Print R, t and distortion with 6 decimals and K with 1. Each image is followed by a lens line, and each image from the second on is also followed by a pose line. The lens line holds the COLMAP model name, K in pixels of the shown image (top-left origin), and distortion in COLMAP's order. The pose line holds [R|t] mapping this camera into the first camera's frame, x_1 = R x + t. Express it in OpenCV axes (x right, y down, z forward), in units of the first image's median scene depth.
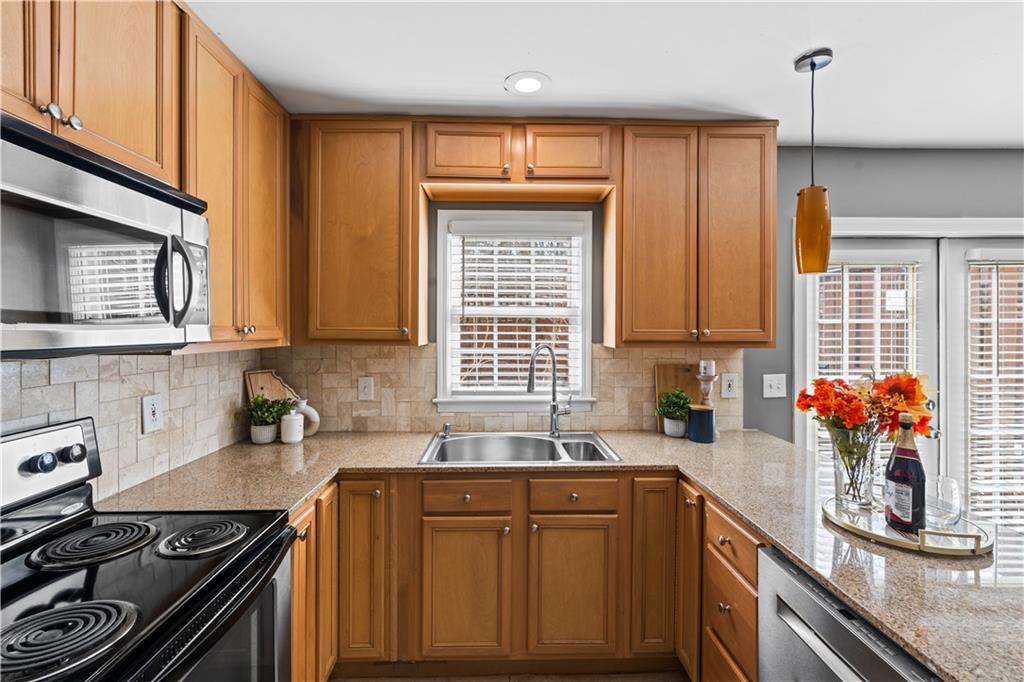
lens RADIAL K [[467.0, 0, 508.3], [0, 467.0, 332.1], [0, 0, 1]] dist [-0.001075, 0.001941]
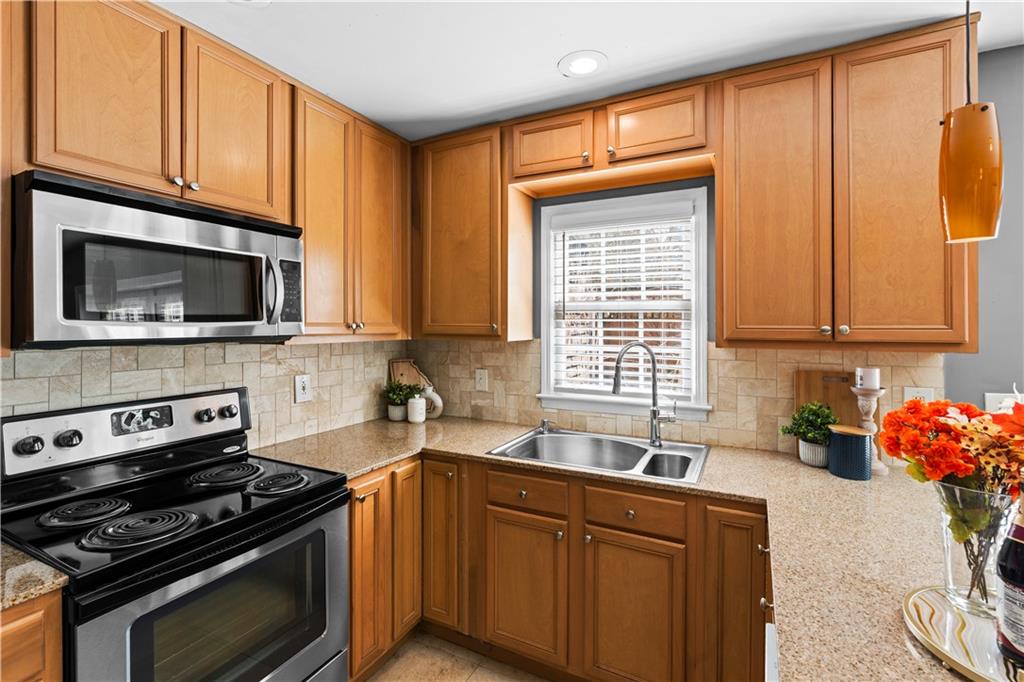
lens RADIAL K [[467.0, 0, 511.2], [0, 467.0, 325.4], [0, 0, 1]] dist [-0.001075, 0.001941]
pose [[0.874308, 0.000135, -0.485371, 0.324238], [-0.002563, 0.999987, -0.004338, -0.001348], [0.485364, 0.005037, 0.874298, 0.096030]]
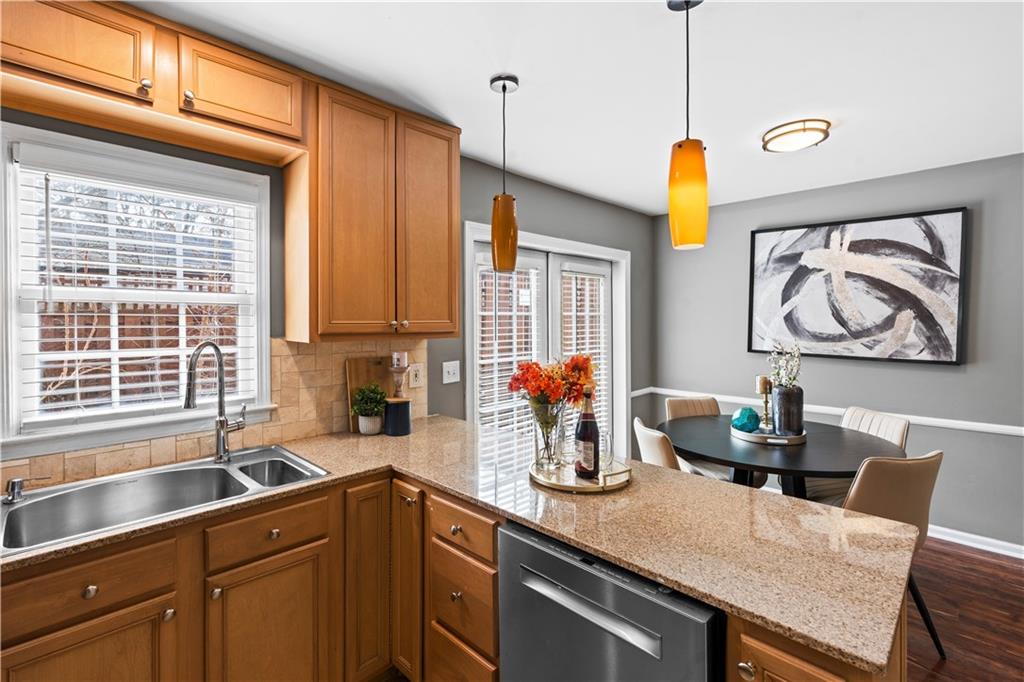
lens RADIAL K [[467.0, 0, 518.5], [0, 467.0, 325.9], [0, 0, 1]] dist [-0.001075, 0.001941]
pose [[0.710734, -0.011218, 0.703372, -0.101857], [0.007514, 0.999937, 0.008355, -0.000988], [-0.703421, -0.000653, 0.710773, 0.130494]]
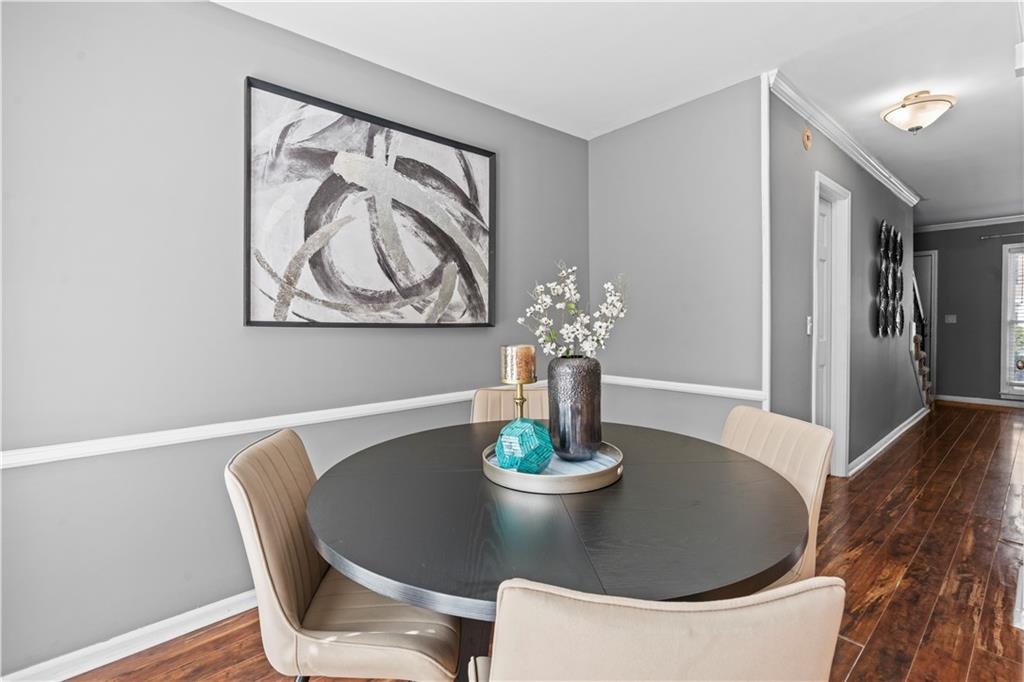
lens RADIAL K [[467.0, 0, 535.0], [0, 467.0, 328.1], [0, 0, 1]] dist [-0.001075, 0.001941]
pose [[-0.627528, -0.004274, 0.778582, 0.742386], [0.021829, 0.999495, 0.023080, 0.113046], [-0.778288, 0.031479, -0.627118, 0.887919]]
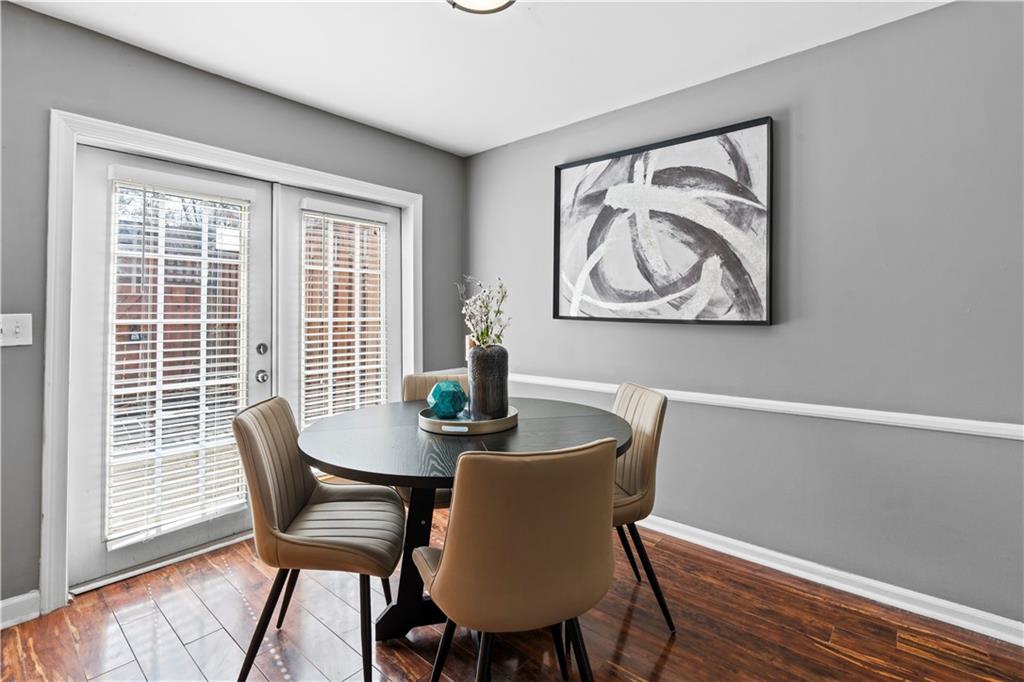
lens RADIAL K [[467.0, 0, 538.6], [0, 467.0, 302.2], [0, 0, 1]] dist [-0.001075, 0.001941]
pose [[0.665107, 0.028021, 0.746222, 0.679595], [0.004810, 0.999114, -0.041804, 0.125480], [-0.746732, 0.031394, 0.664383, -0.110158]]
